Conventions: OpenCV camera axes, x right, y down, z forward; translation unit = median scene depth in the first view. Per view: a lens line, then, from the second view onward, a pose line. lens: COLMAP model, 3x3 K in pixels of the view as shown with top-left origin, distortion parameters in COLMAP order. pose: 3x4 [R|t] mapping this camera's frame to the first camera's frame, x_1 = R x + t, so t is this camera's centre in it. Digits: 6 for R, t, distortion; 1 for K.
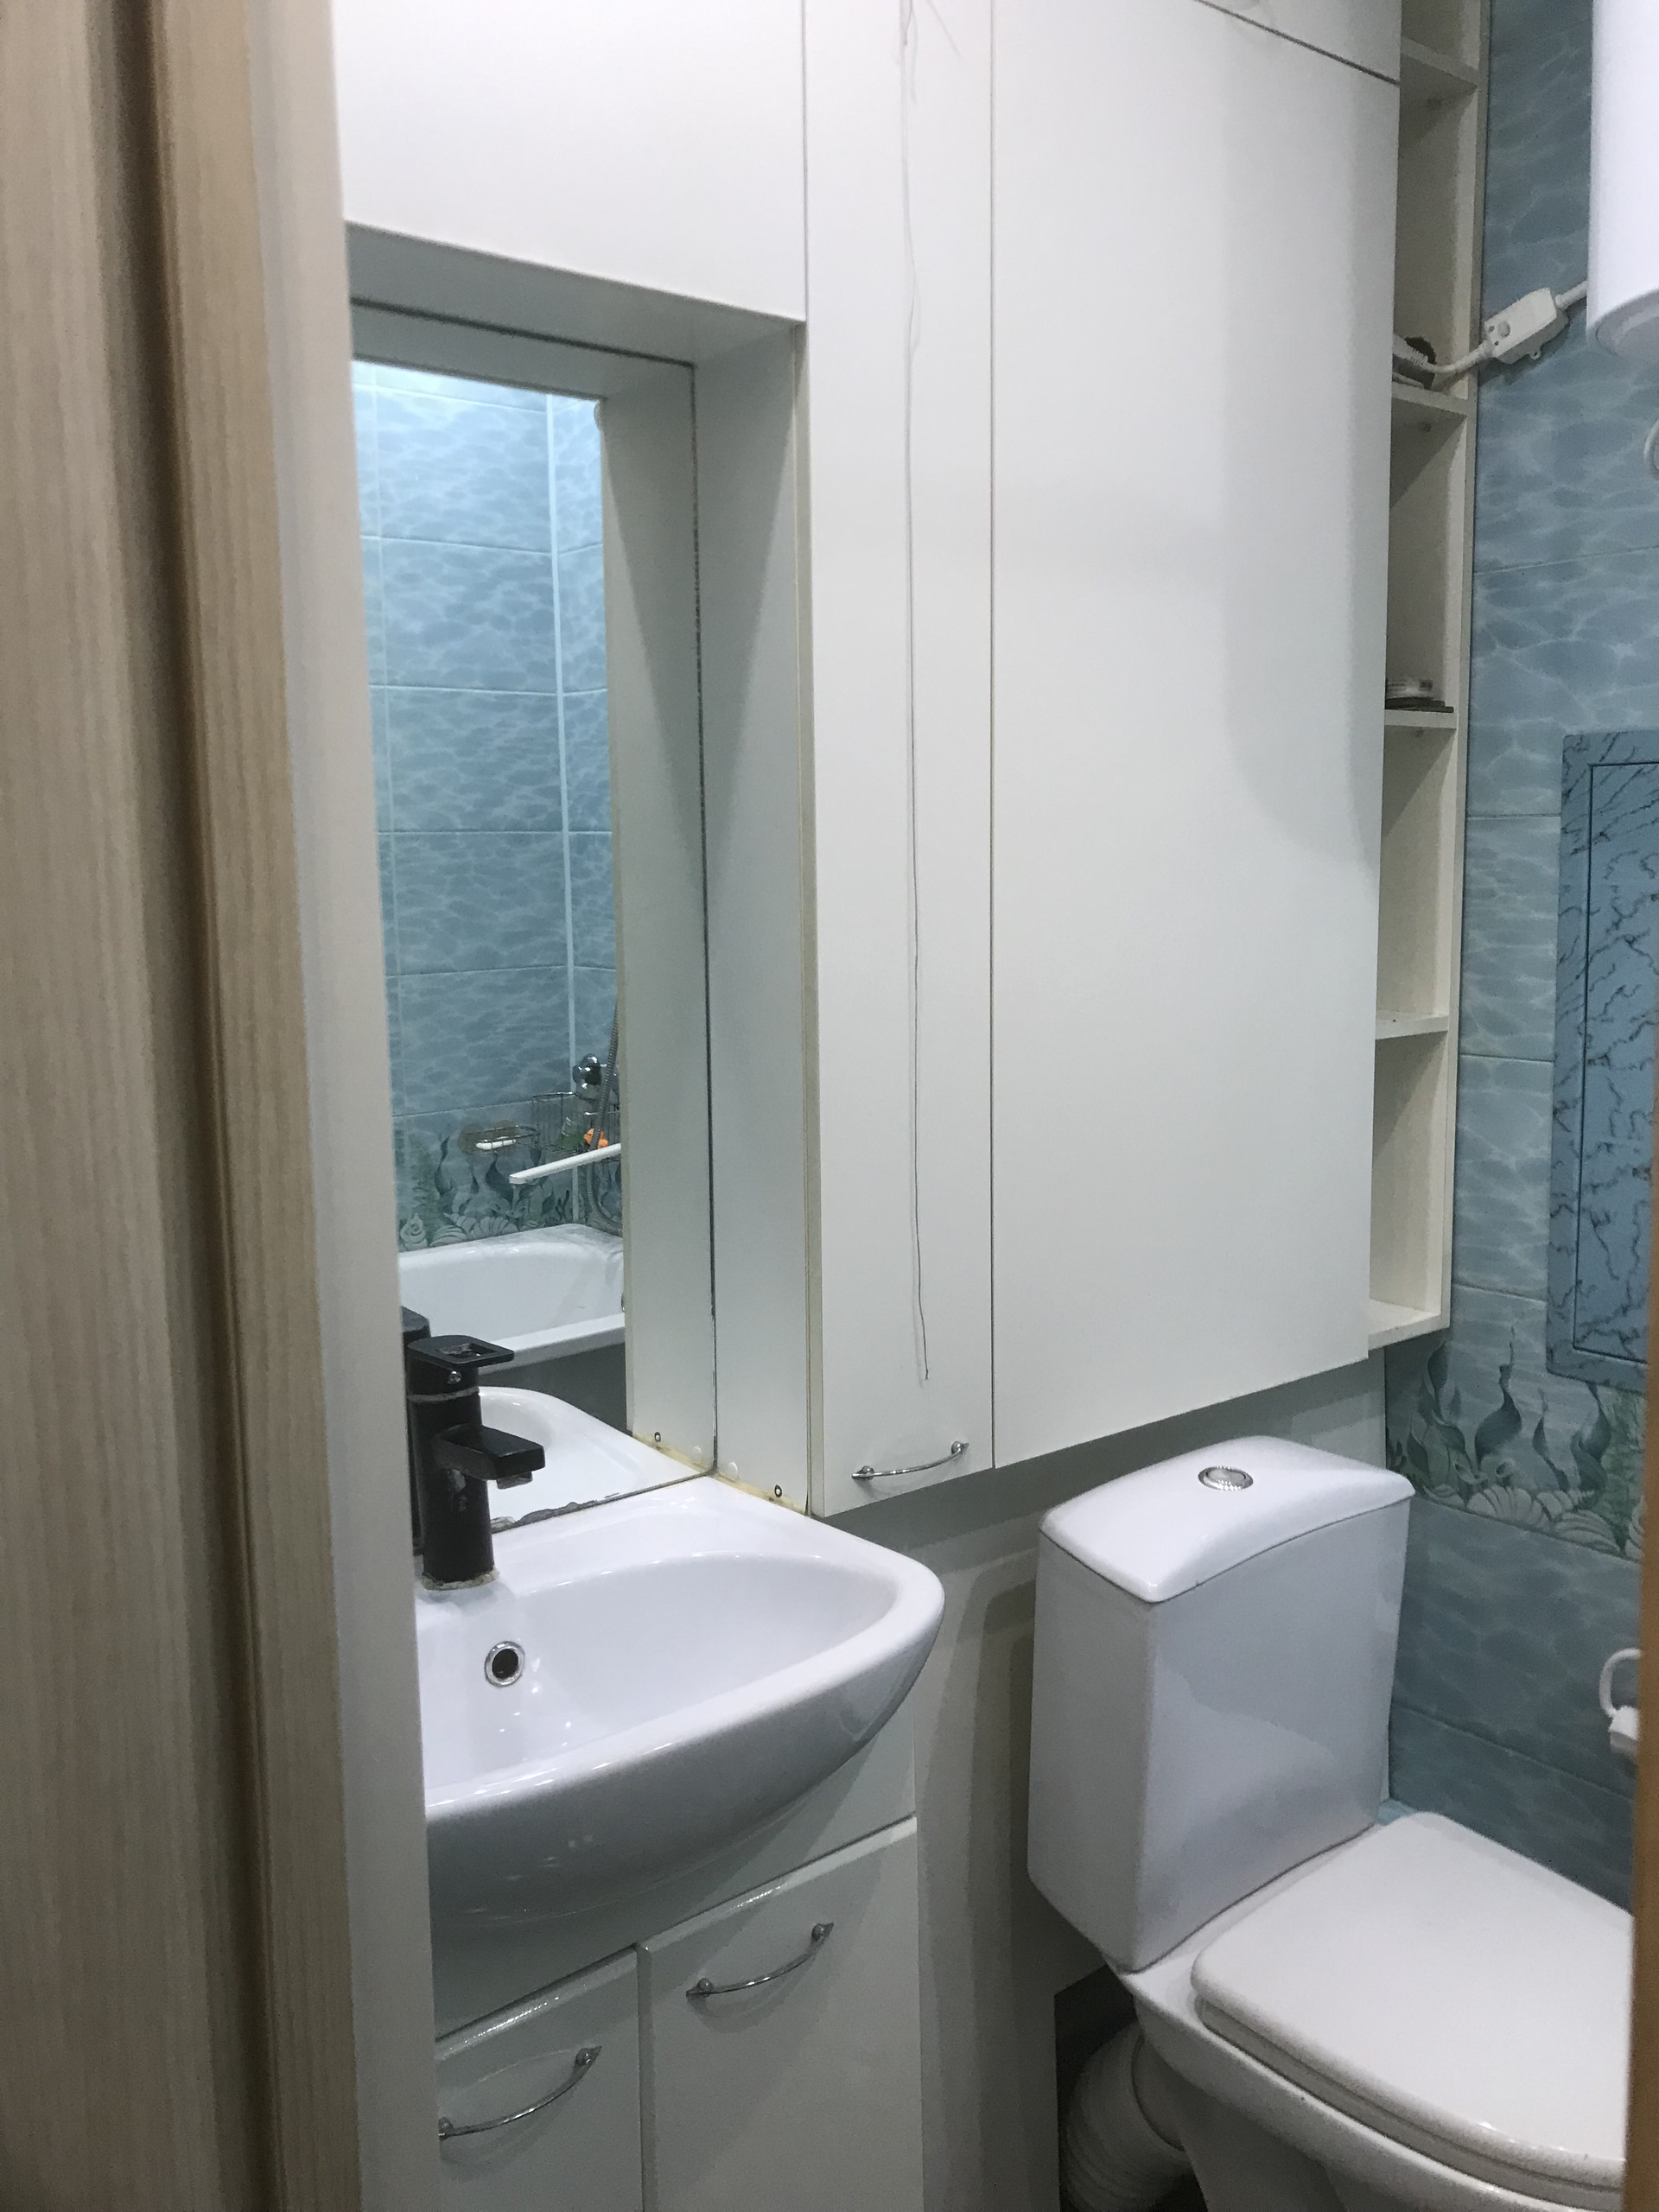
lens RADIAL K [[1826.5, 0, 912.2], [0, 1826.5, 1091.8], [0, 0, 1]] dist [0.013835, -0.004707]
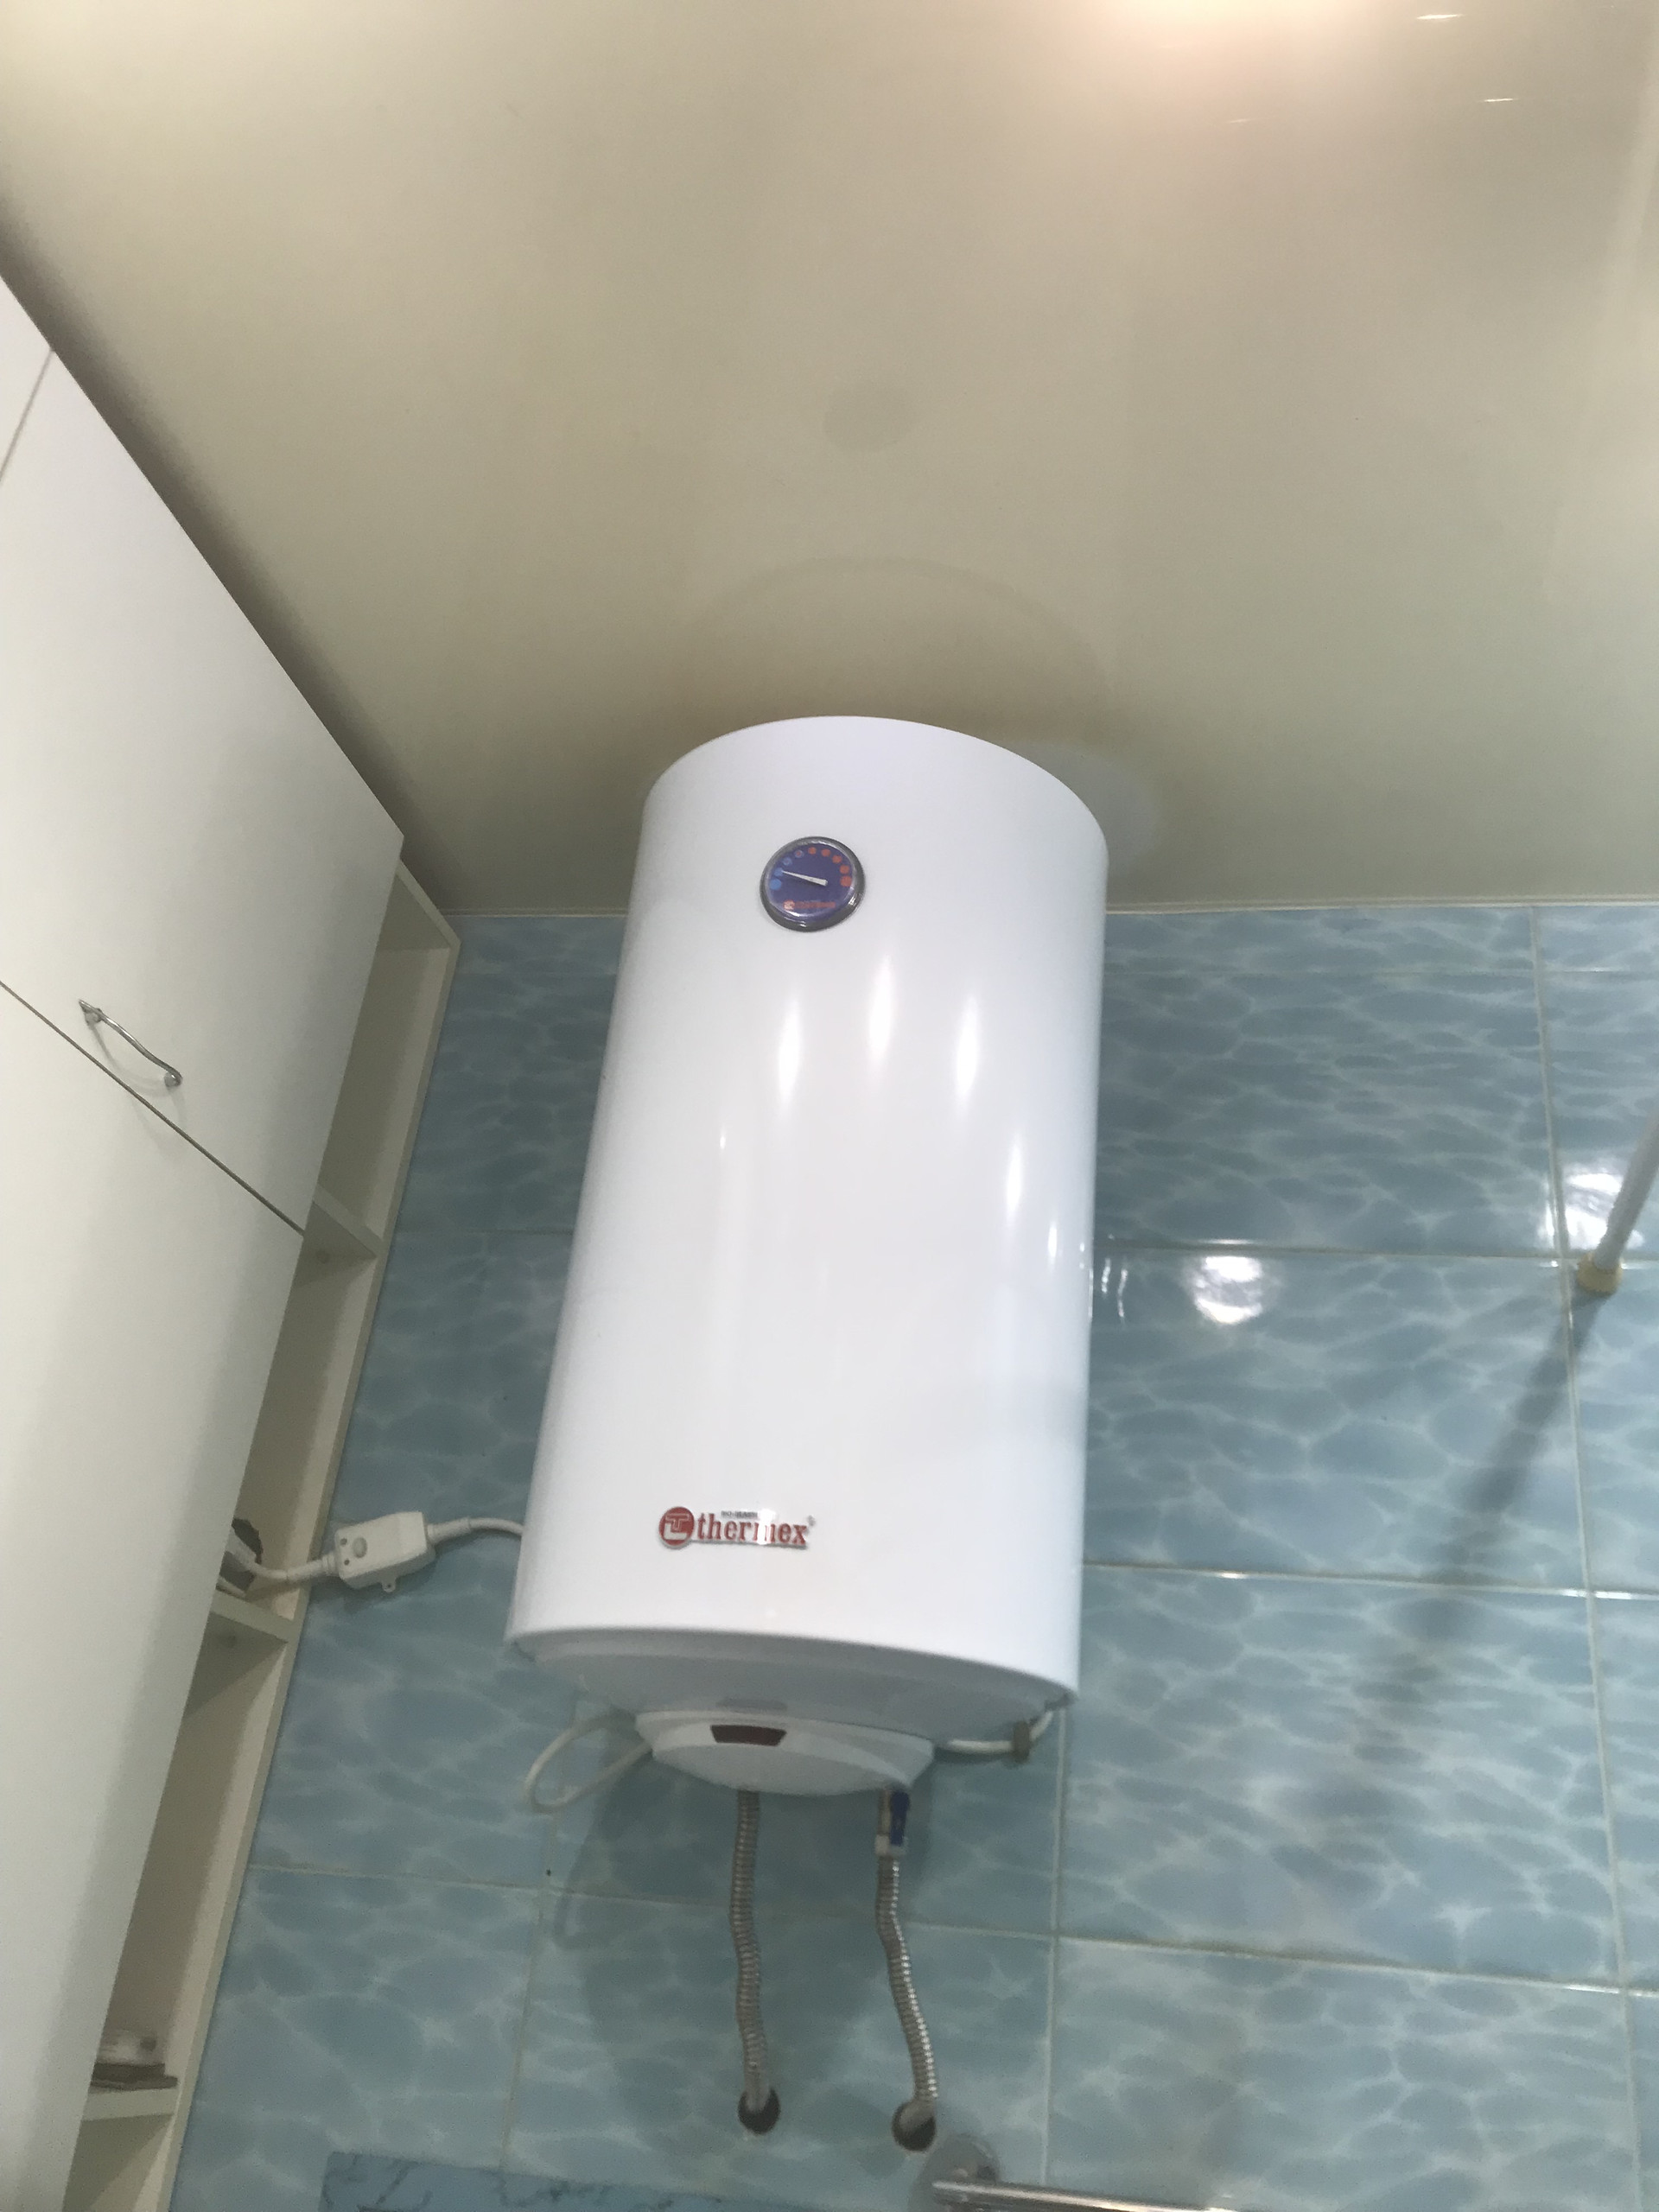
lens RADIAL K [[1826.5, 0, 874.0], [0, 1826.5, 1062.1], [0, 0, 1]] dist [0.013835, -0.004707]
pose [[0.759035, 0.364484, 0.539460, -0.006200], [-0.021804, 0.842367, -0.538463, -0.170556], [-0.650685, 0.396949, 0.647333, 0.263872]]
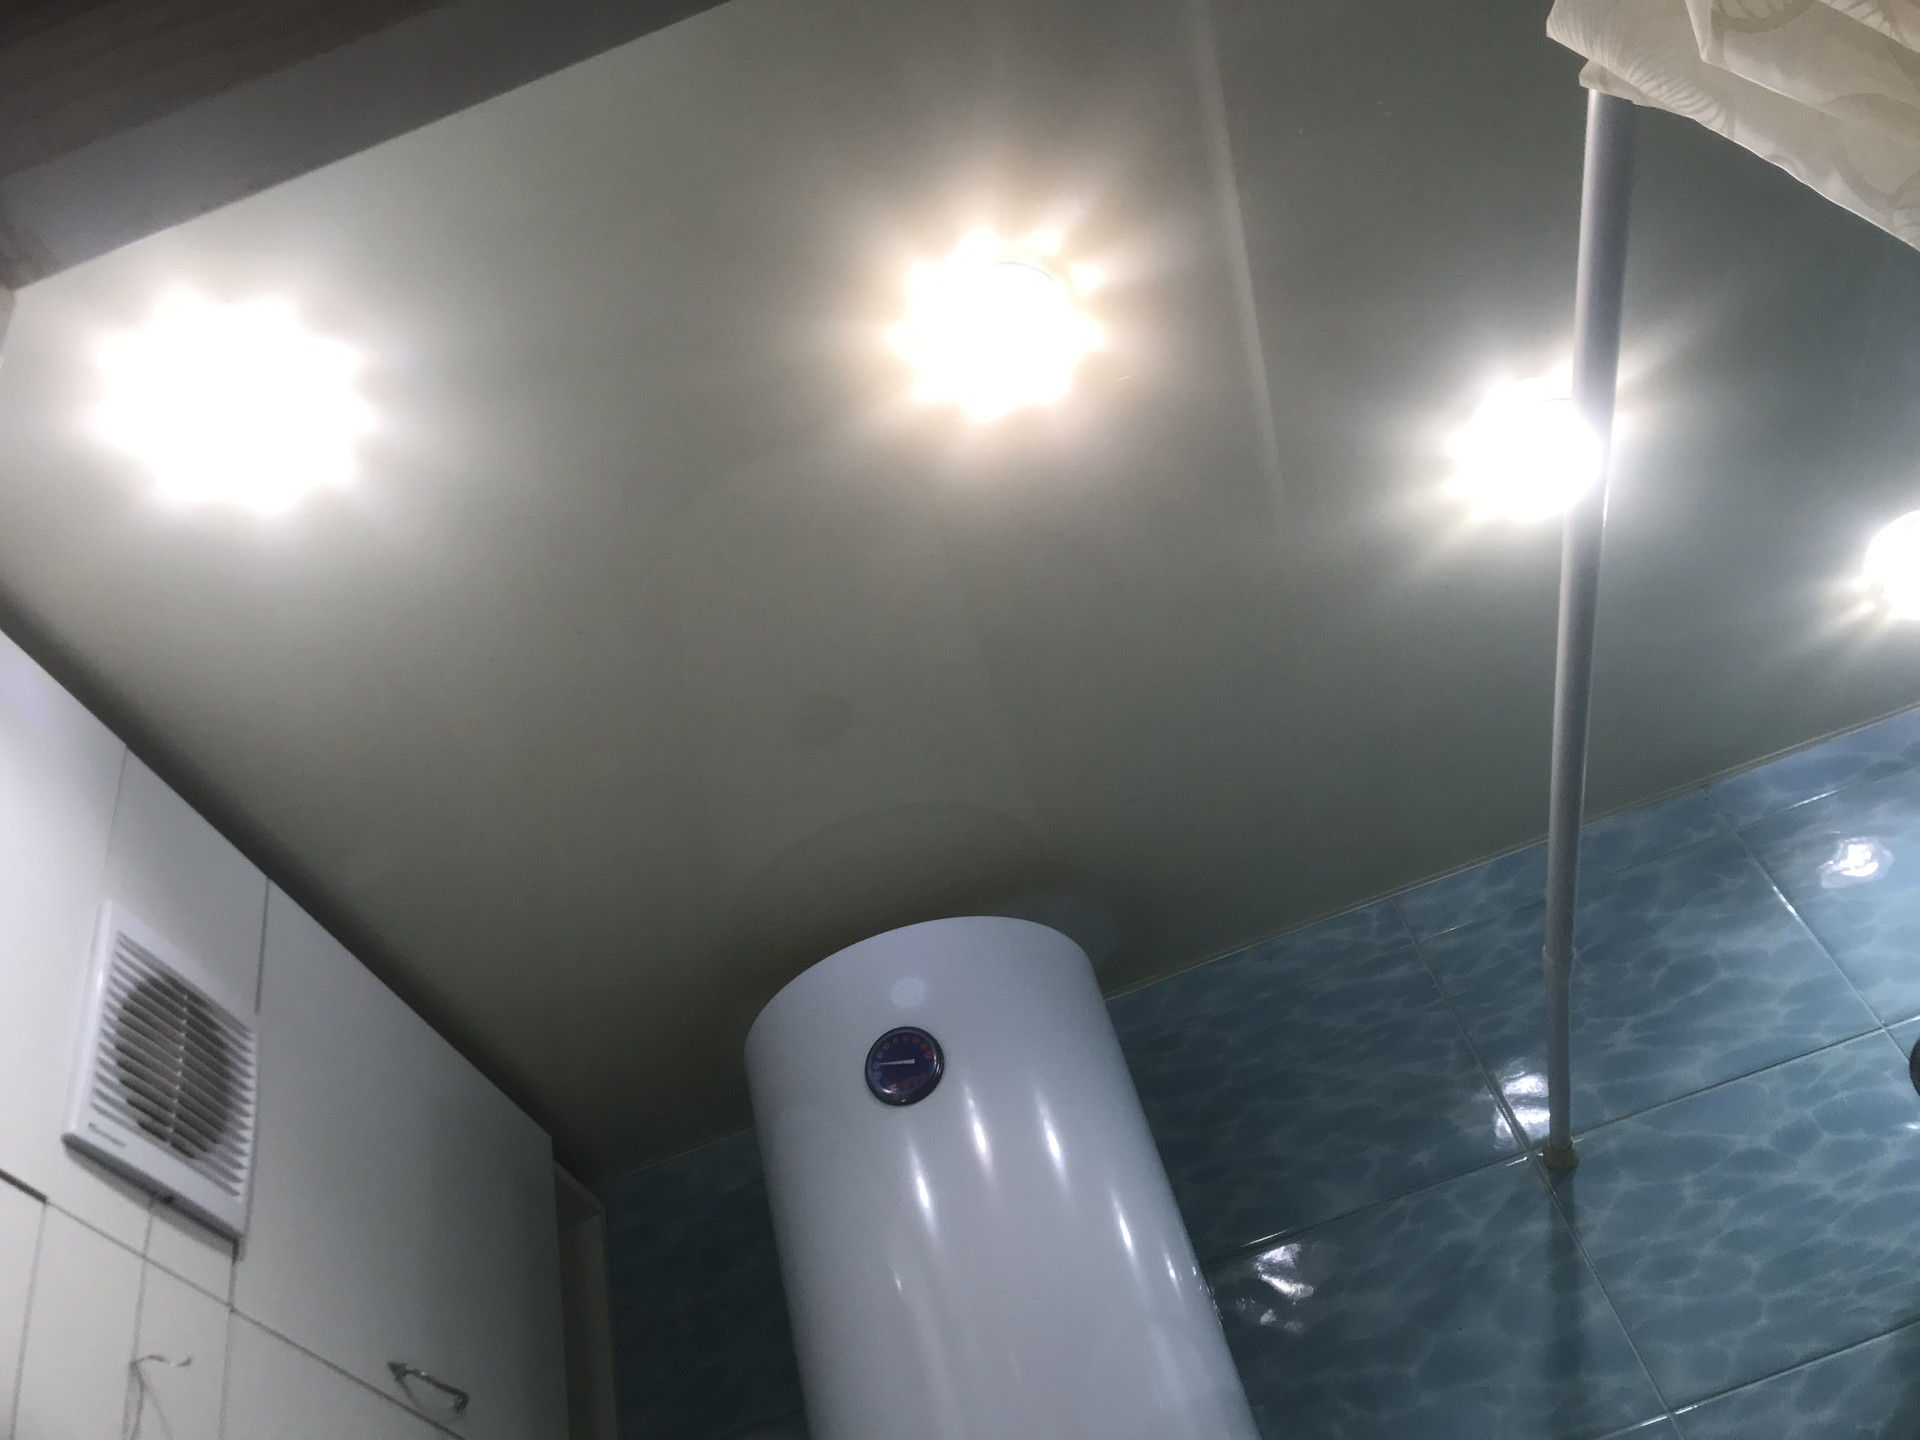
lens RADIAL K [[1585.4, 0, 934.2], [0, 1585.4, 644.6], [0, 0, 1]] dist [0.013835, -0.004707]
pose [[0.807347, 0.275585, 0.521770, -0.125662], [0.284714, 0.592571, -0.753524, -0.127863], [-0.516845, 0.756910, 0.399947, 0.221004]]
